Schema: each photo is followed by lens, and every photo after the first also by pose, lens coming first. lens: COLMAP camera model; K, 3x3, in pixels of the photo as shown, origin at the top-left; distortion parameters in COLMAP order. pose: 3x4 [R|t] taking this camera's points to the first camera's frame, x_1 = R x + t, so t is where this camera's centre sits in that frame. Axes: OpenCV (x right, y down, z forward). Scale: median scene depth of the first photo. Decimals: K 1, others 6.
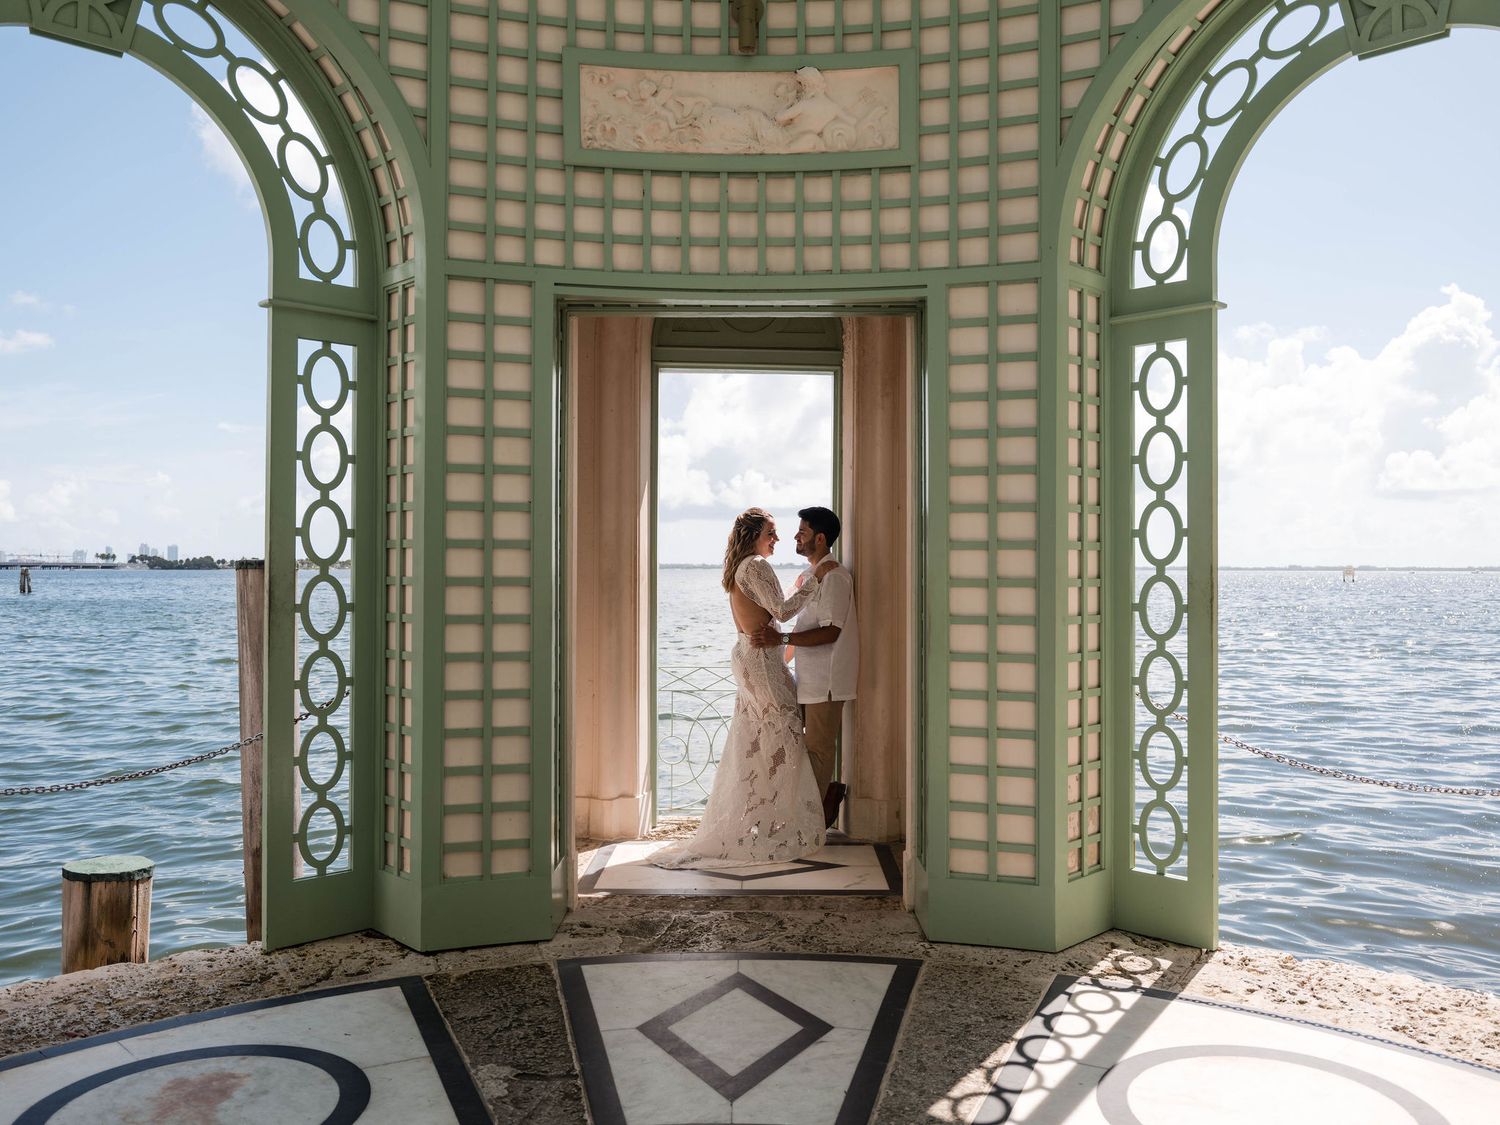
lens RADIAL K [[2111.7, 0, 713.9], [0, 2111.7, 579.1], [0, 0, 1]] dist [0.016098, -0.054136]
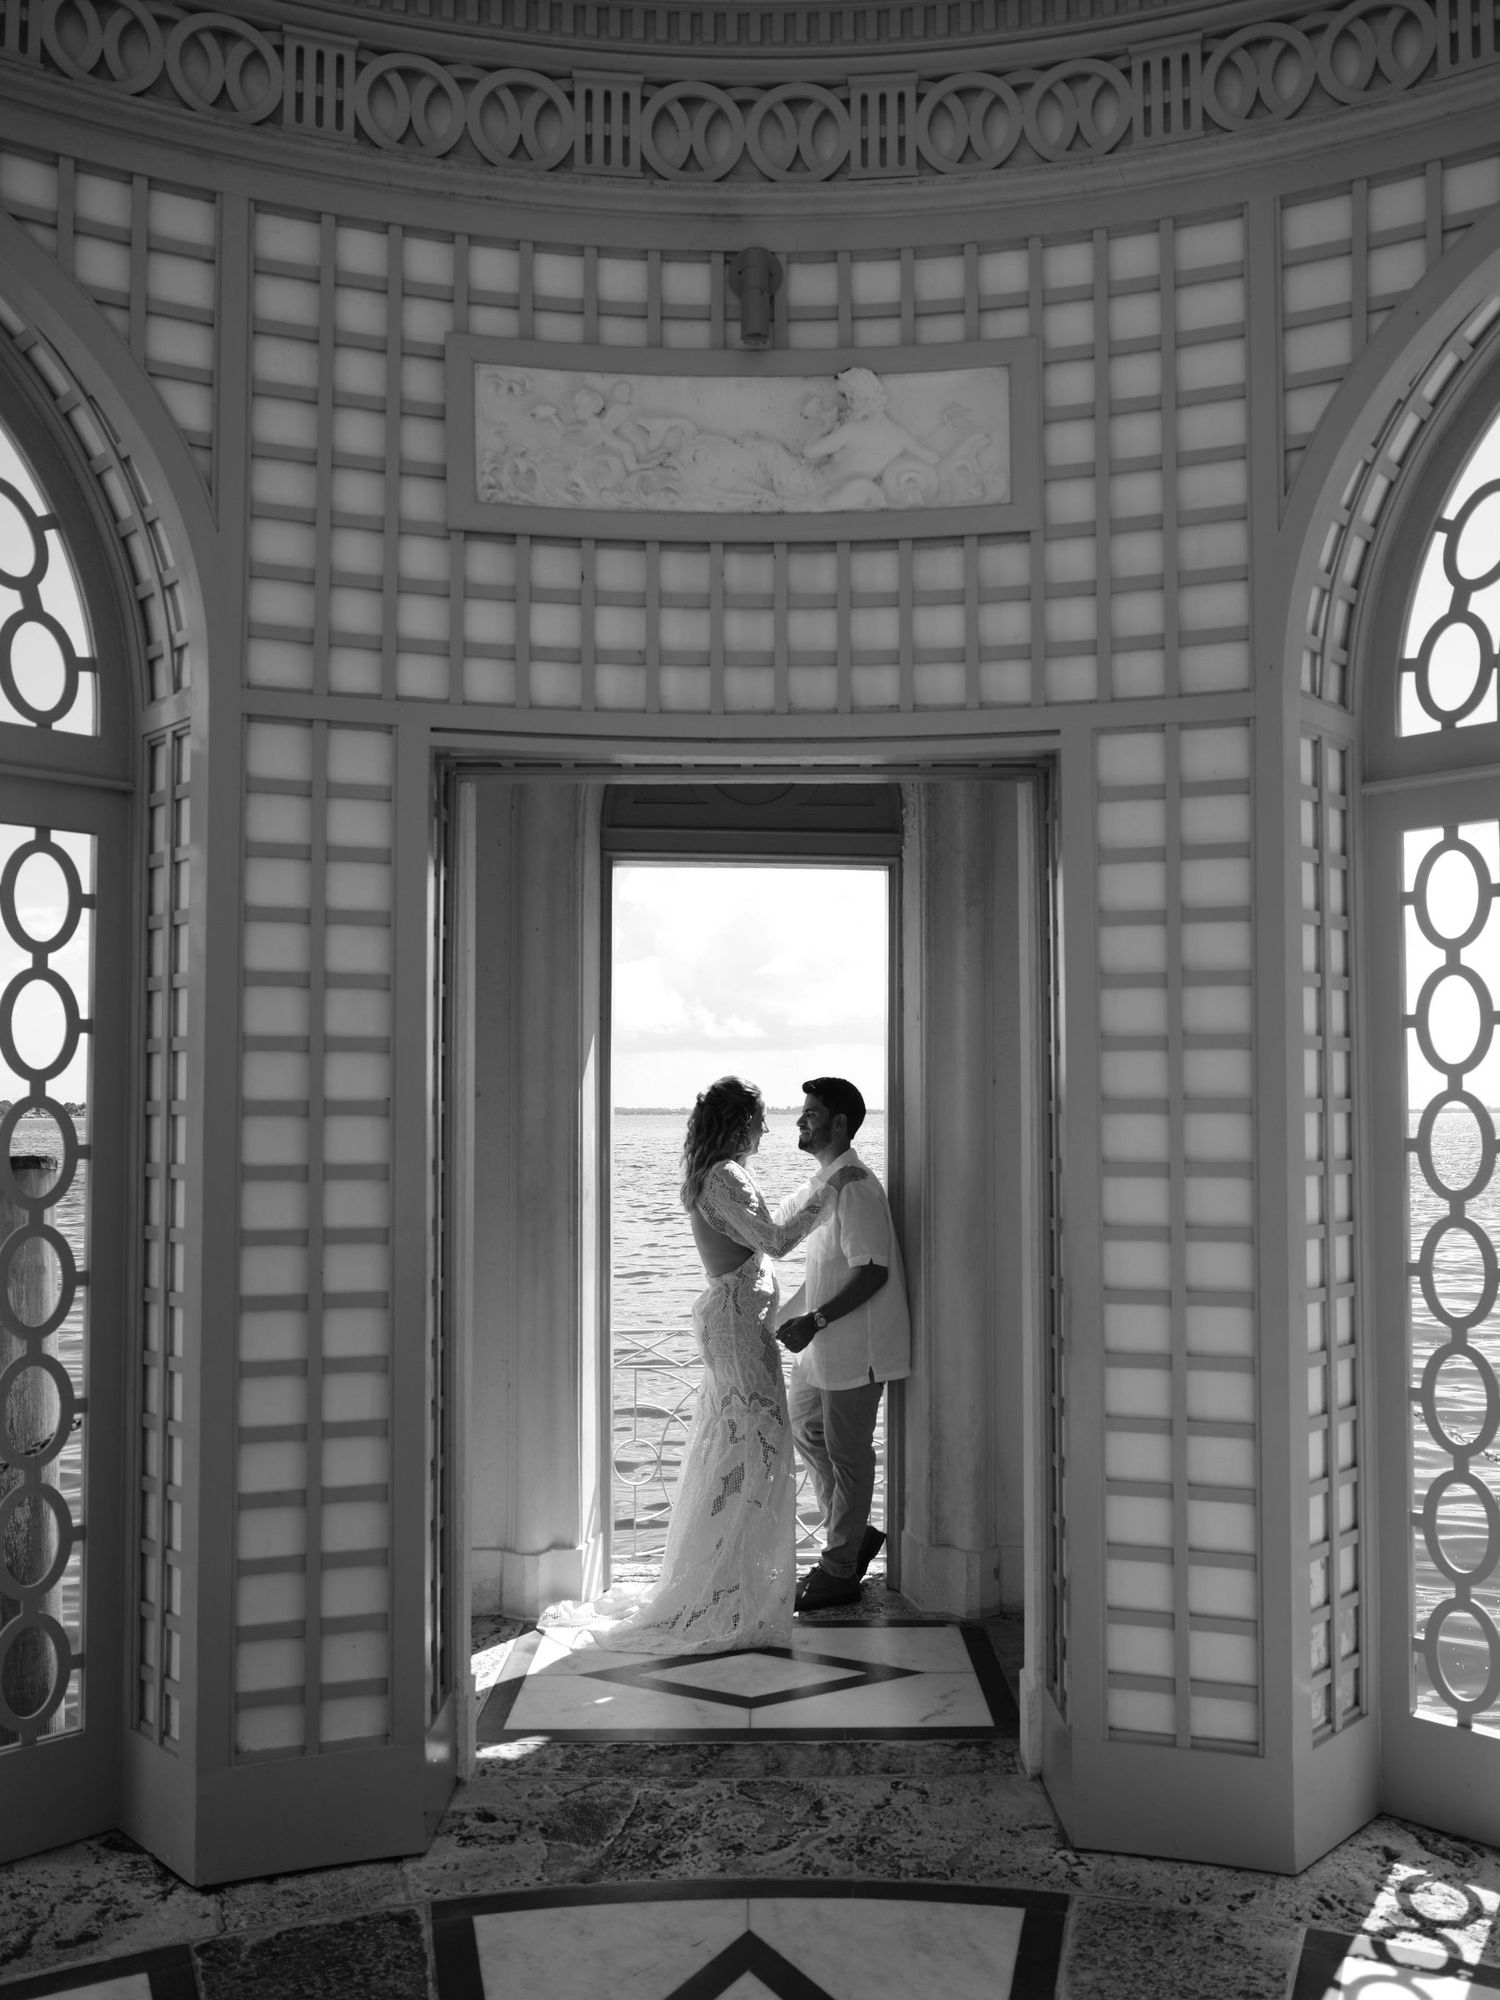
lens RADIAL K [[2959.9, 0, 750.0], [0, 2959.9, 1000.0], [0, 0, 1]] dist [-0.018310, -0.054159]
pose [[0.999835, -0.003311, 0.017871, -0.001433], [0.004171, 0.998823, -0.048320, -0.023572], [-0.017690, 0.048386, 0.998672, 0.175472]]
